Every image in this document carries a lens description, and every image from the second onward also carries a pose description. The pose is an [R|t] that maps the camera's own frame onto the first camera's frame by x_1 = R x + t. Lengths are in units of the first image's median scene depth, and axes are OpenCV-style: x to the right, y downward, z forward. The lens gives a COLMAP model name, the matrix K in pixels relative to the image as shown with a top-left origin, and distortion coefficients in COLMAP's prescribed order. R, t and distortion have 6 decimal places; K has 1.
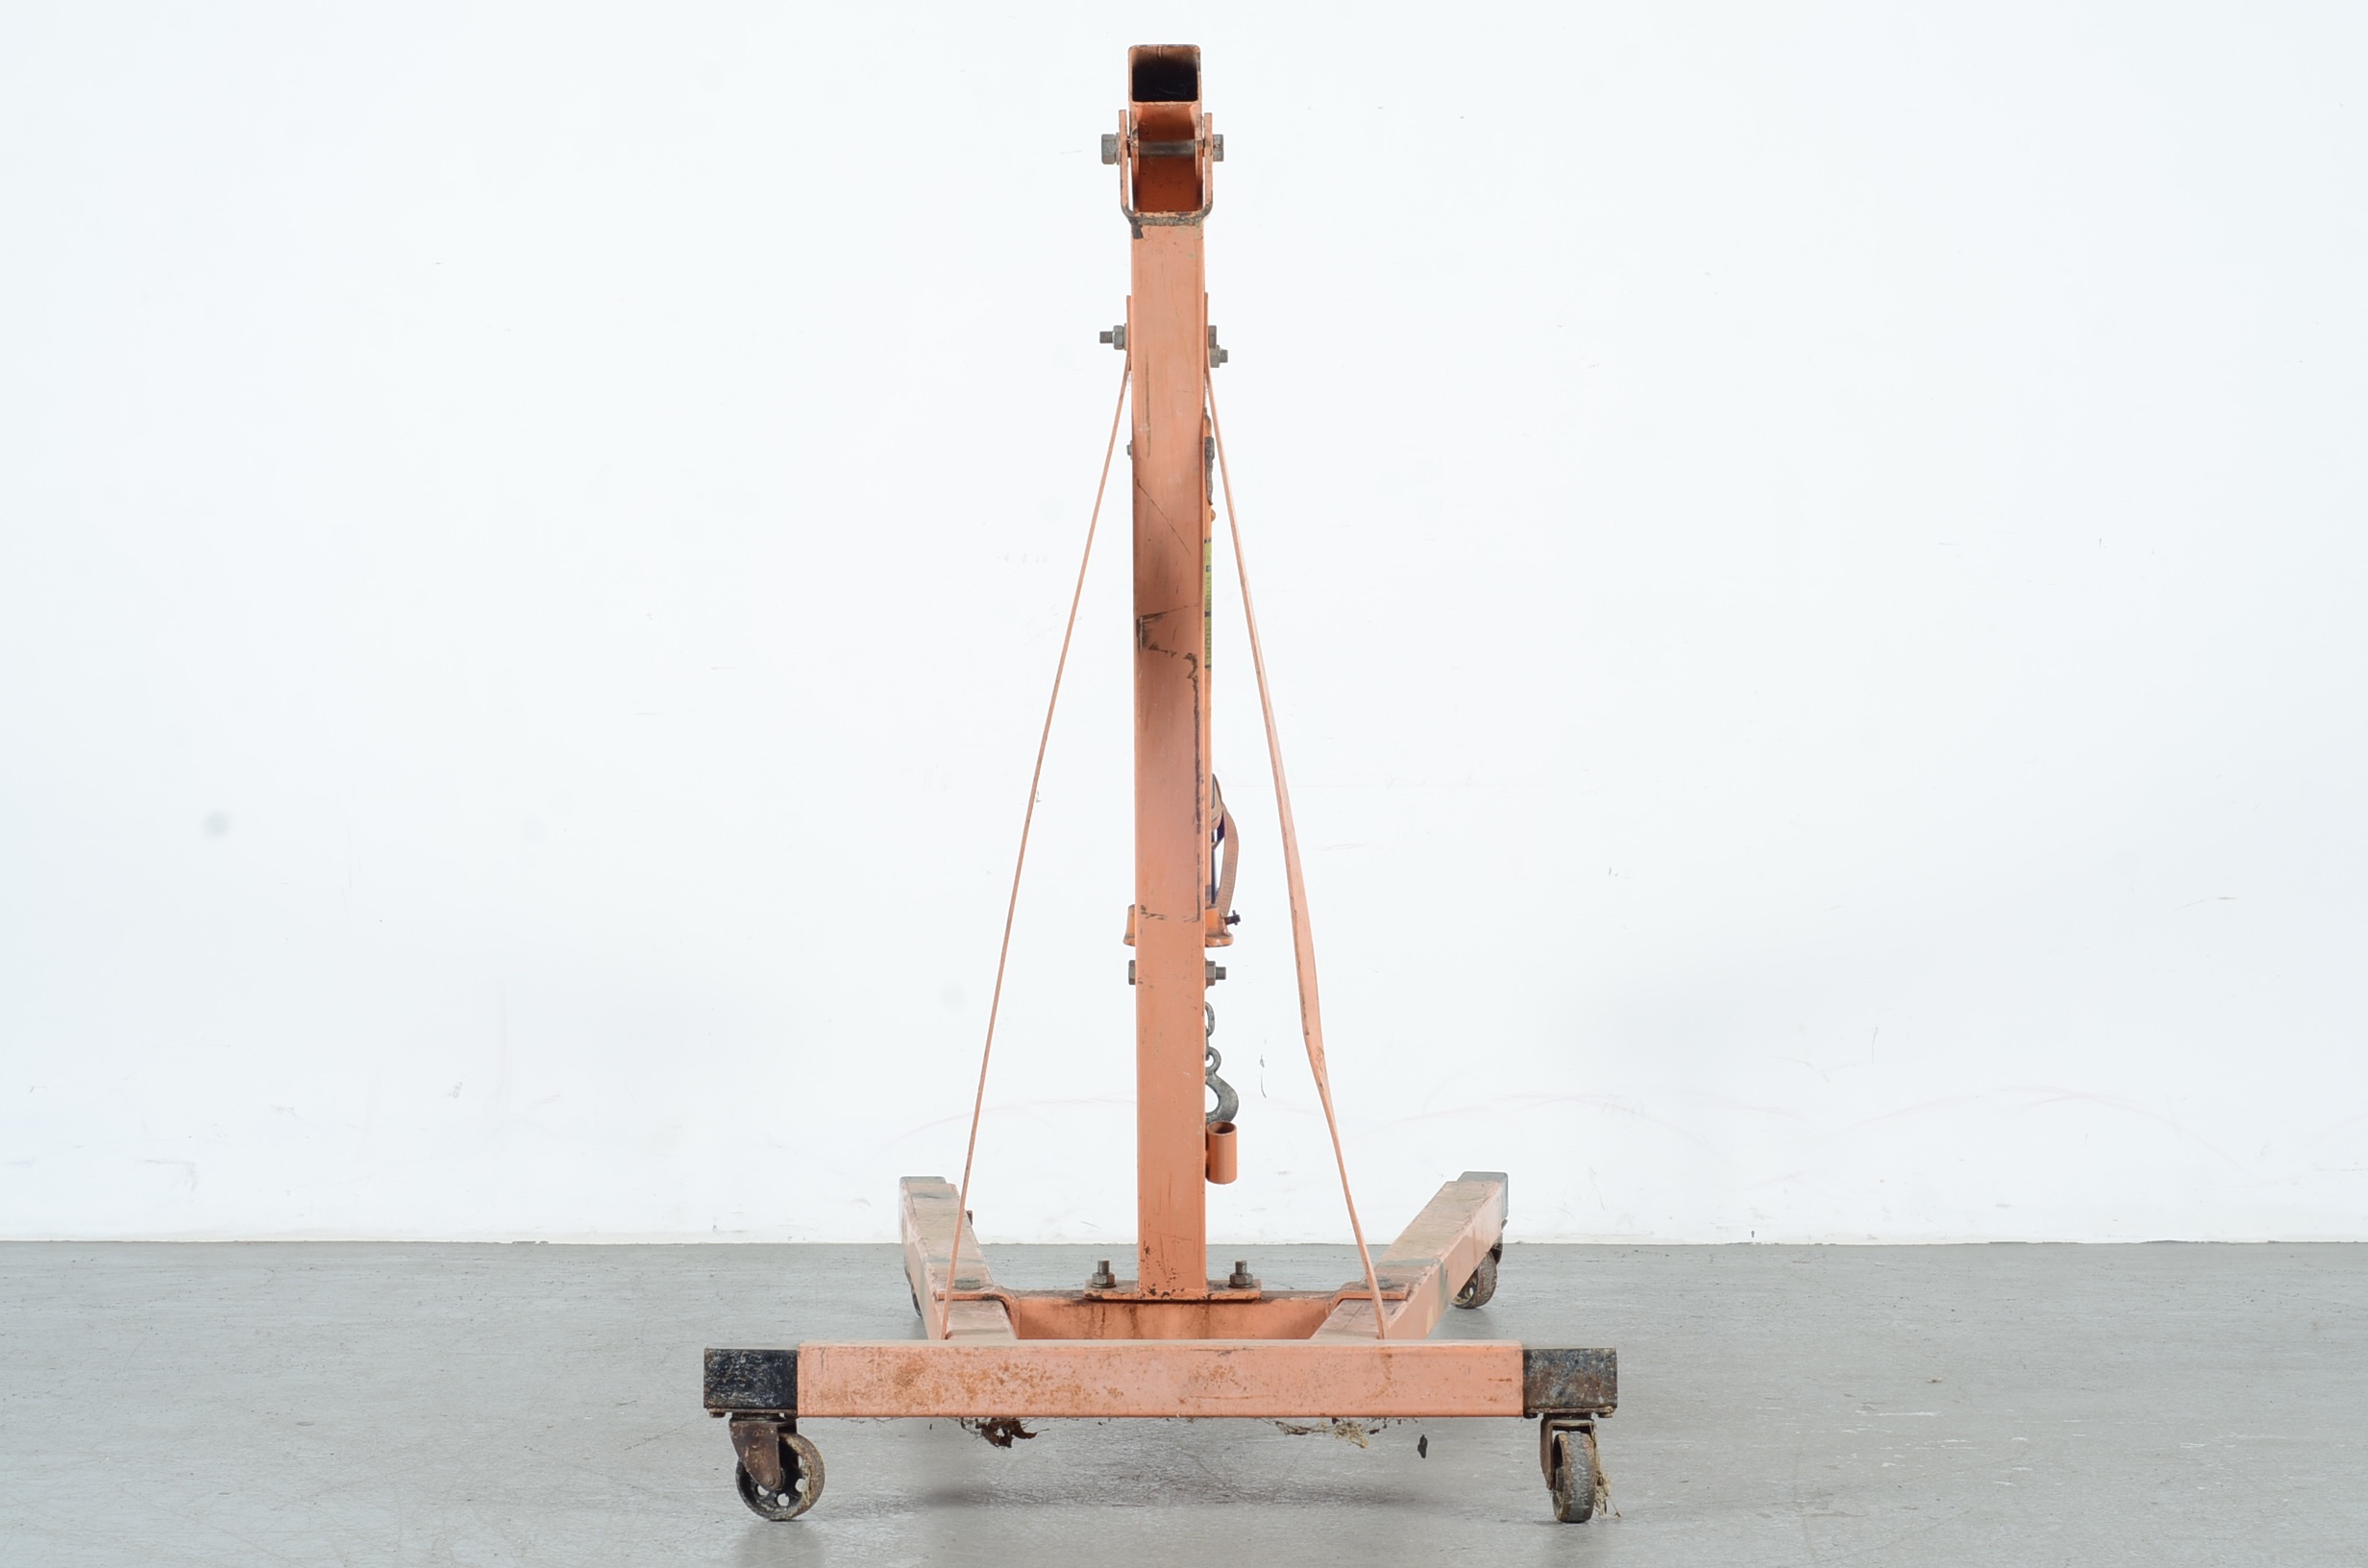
lens RADIAL K [[5276.4, 0, 1186.6], [0, 5276.4, 788.8], [0, 0, 1]] dist [-0.035918, 0.000000]
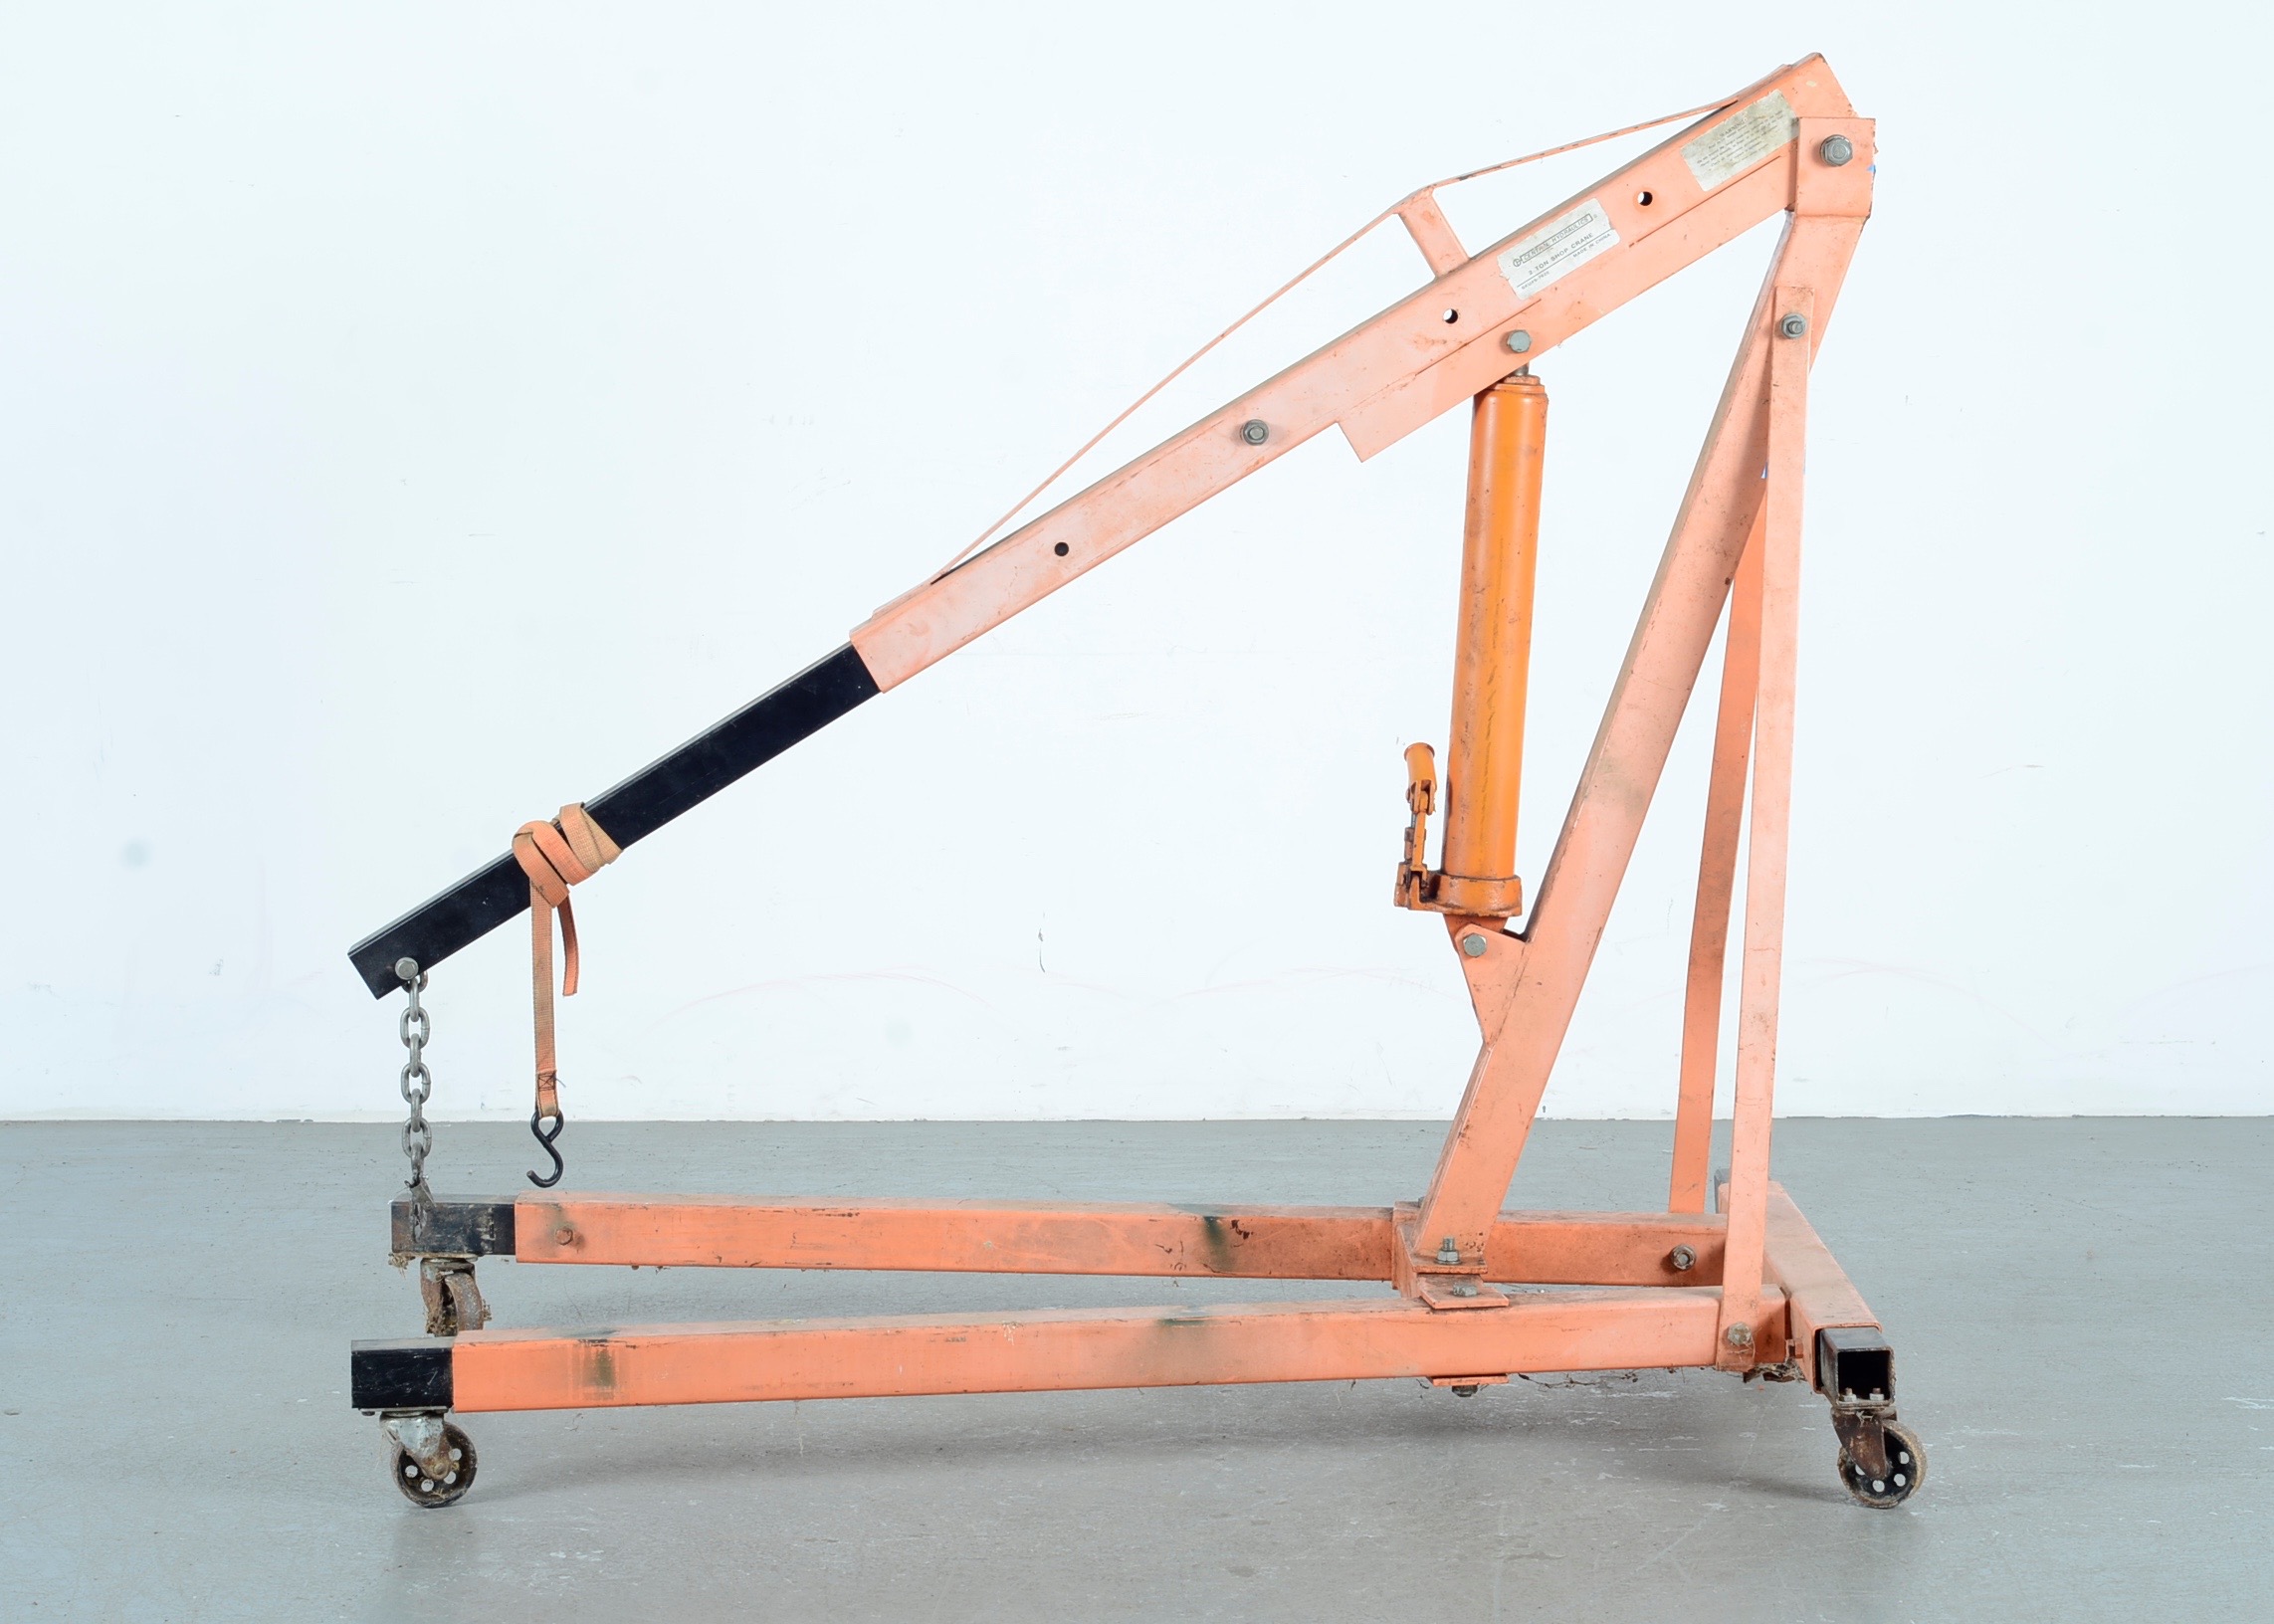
lens RADIAL K [[5462.8, 0, 1148.0], [0, 5462.8, 802.5], [0, 0, 1]] dist [-0.032192, 0.000000]
pose [[0.999964, -0.003490, -0.007674, 0.045942], [0.004254, 0.994794, 0.101813, -0.082488], [0.007279, -0.101842, 0.994774, -0.001145]]
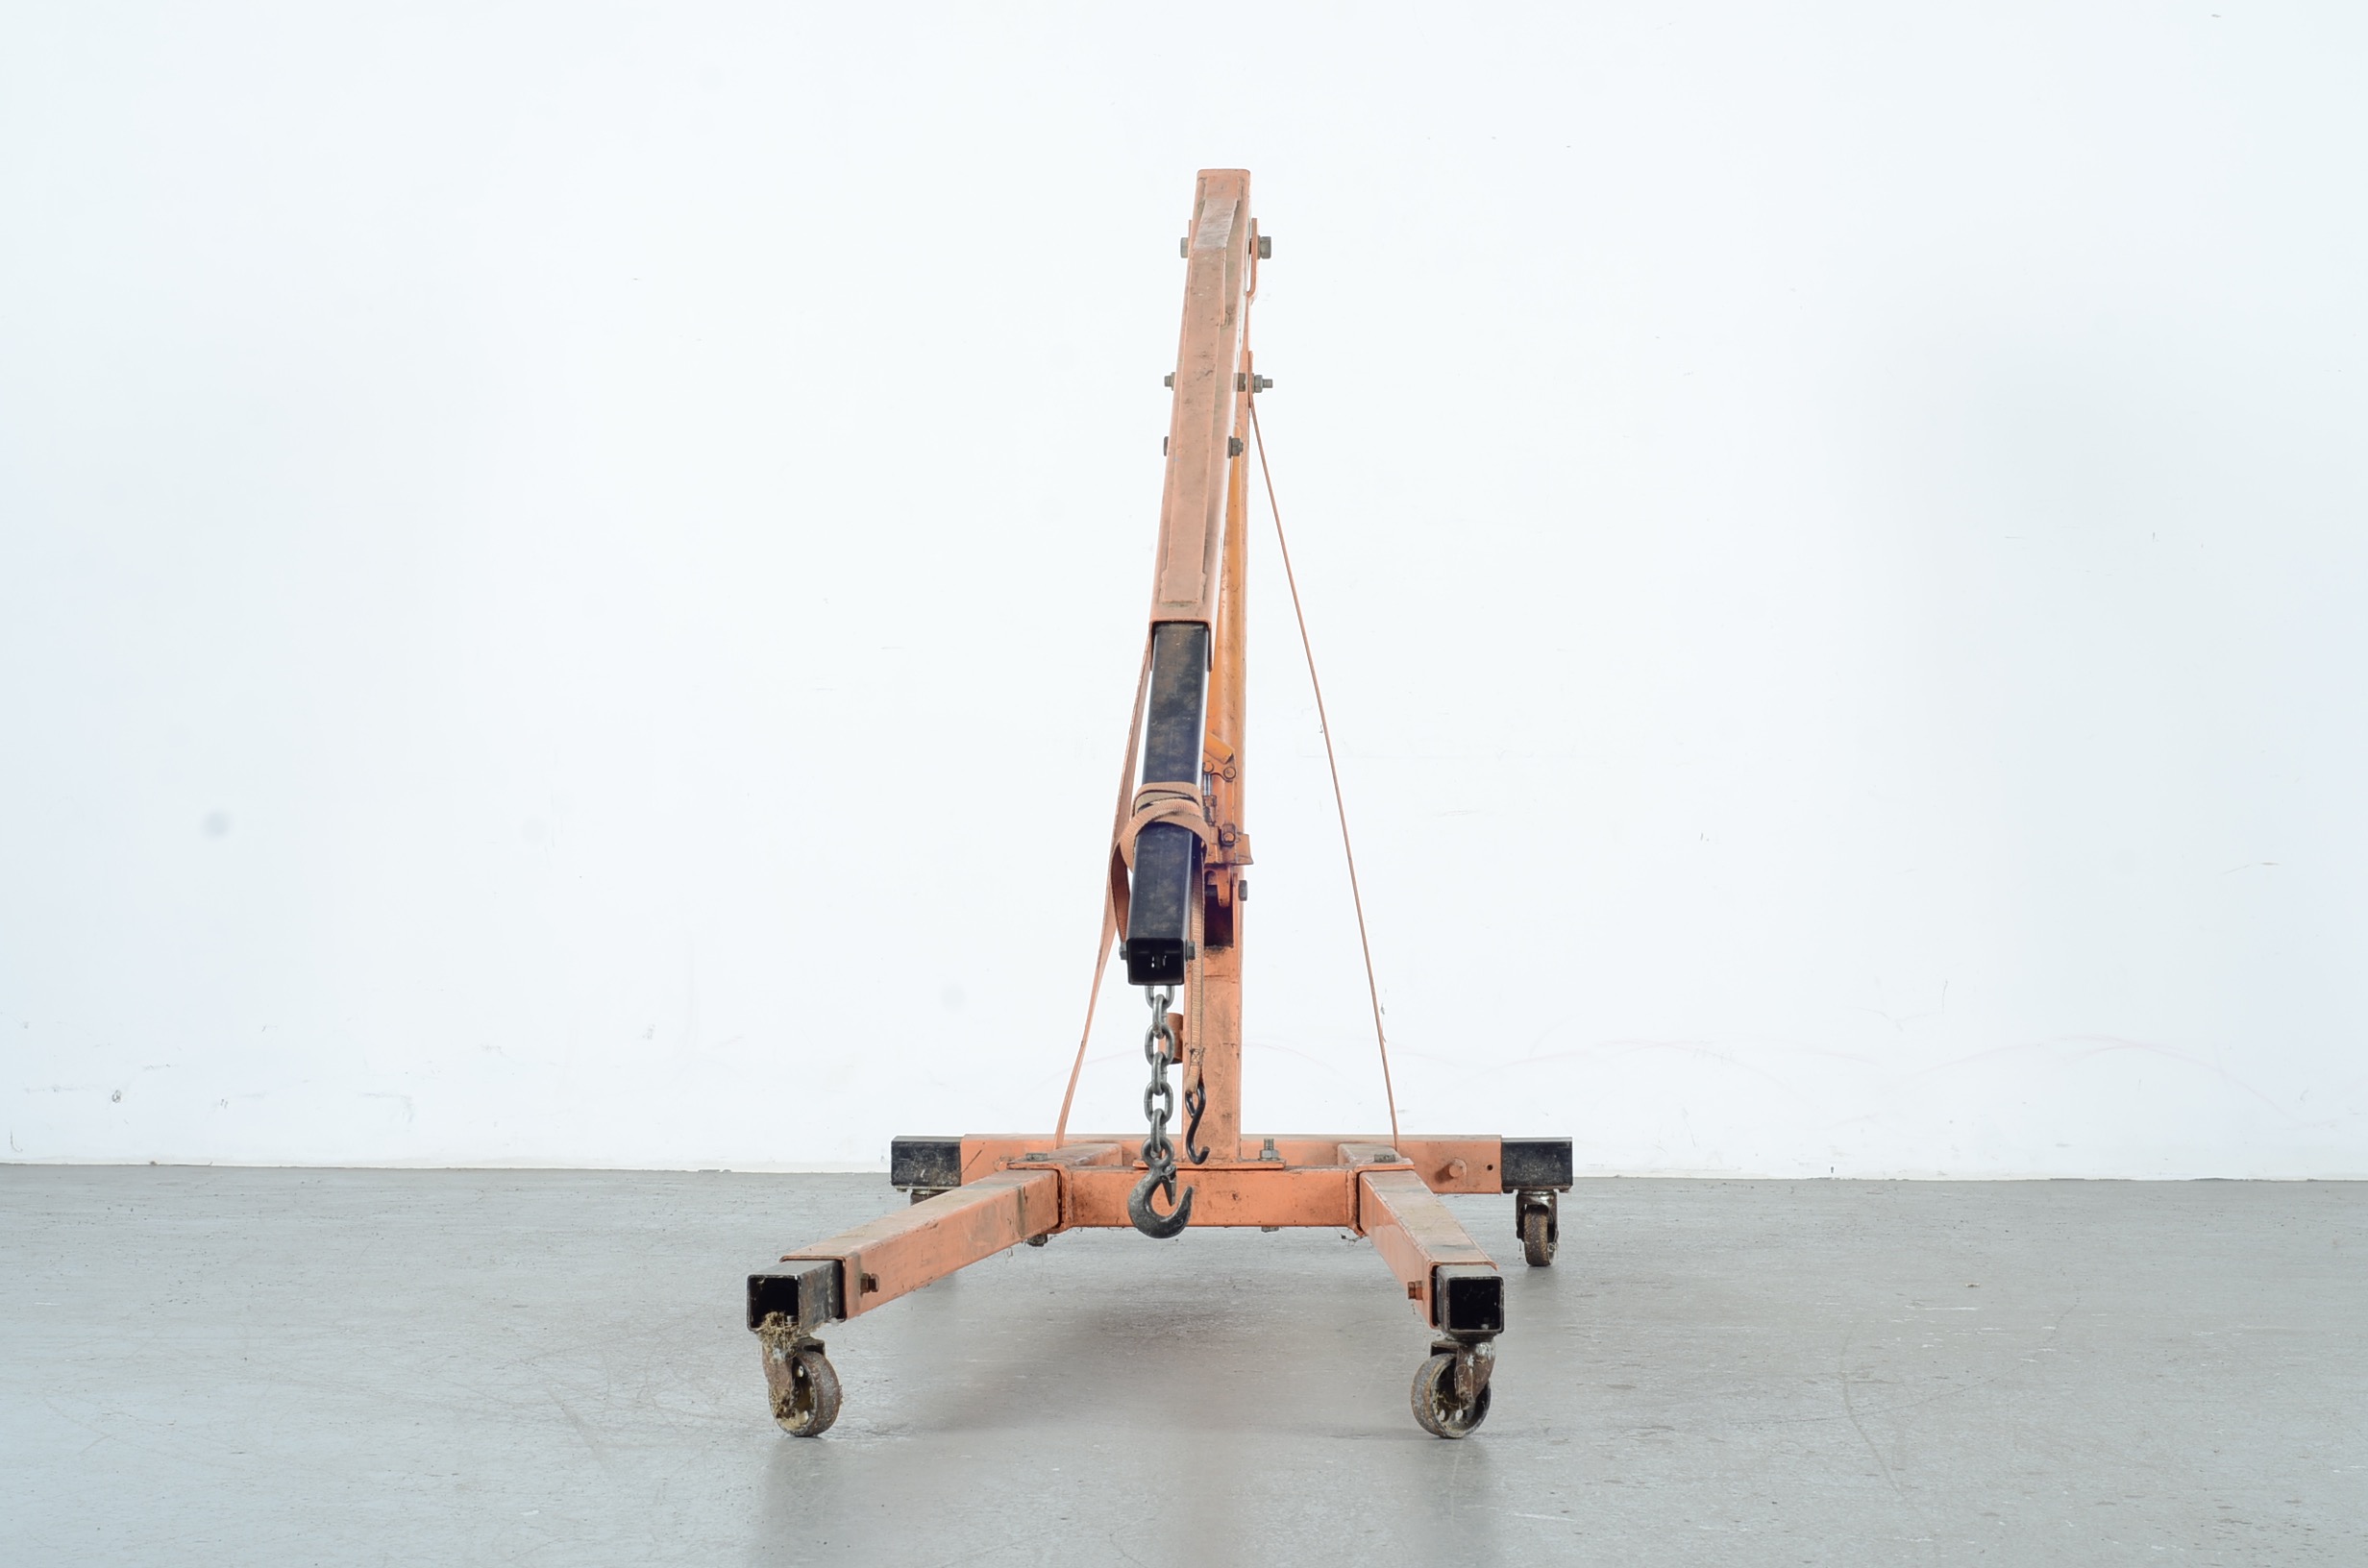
lens RADIAL K [[5276.4, 0, 1176.7], [0, 5276.4, 786.7], [0, 0, 1]] dist [-0.035918, 0.000000]
pose [[0.999465, 0.003934, -0.032466, 0.007641], [-0.004144, 0.999971, -0.006388, 0.013930], [0.032440, 0.006519, 0.999452, -0.103951]]
